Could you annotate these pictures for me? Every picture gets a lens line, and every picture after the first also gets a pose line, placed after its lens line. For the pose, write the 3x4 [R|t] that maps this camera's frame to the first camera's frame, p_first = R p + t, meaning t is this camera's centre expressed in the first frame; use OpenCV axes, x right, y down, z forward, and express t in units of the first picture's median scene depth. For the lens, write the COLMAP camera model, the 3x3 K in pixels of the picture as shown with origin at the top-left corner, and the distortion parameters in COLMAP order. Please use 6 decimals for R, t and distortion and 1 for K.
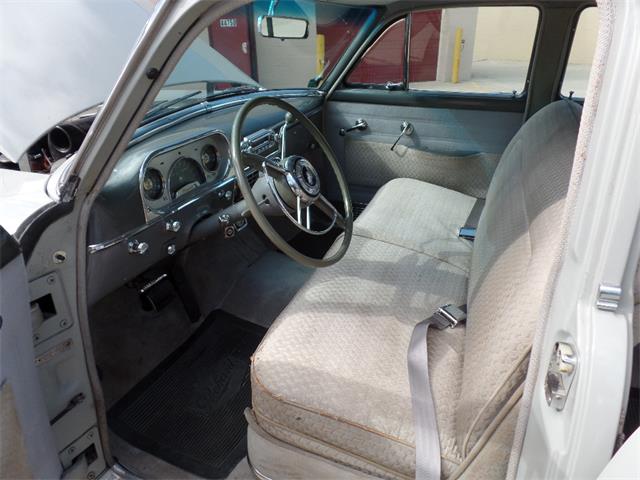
lens RADIAL K [[441.7, 0, 320.0], [0, 441.7, 240.0], [0, 0, 1]] dist [-0.002743, -0.001251]
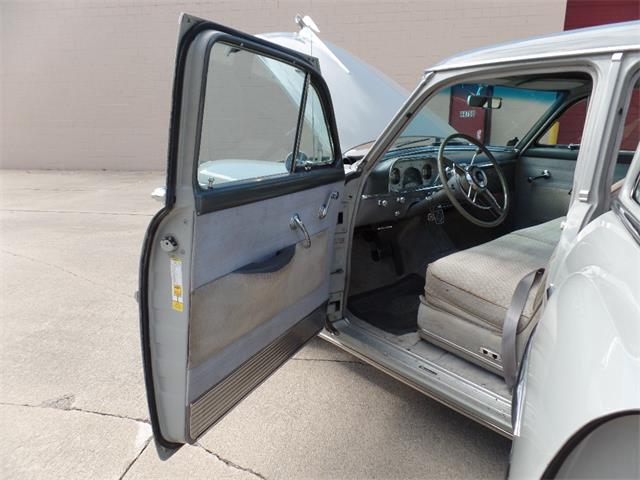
lens RADIAL K [[441.7, 0, 320.0], [0, 441.7, 240.0], [0, 0, 1]] dist [-0.002743, -0.001251]
pose [[0.875142, 0.132043, -0.465501, 0.261886], [-0.215716, 0.967619, -0.131074, 0.456045], [0.433120, 0.215125, 0.875288, -0.750781]]
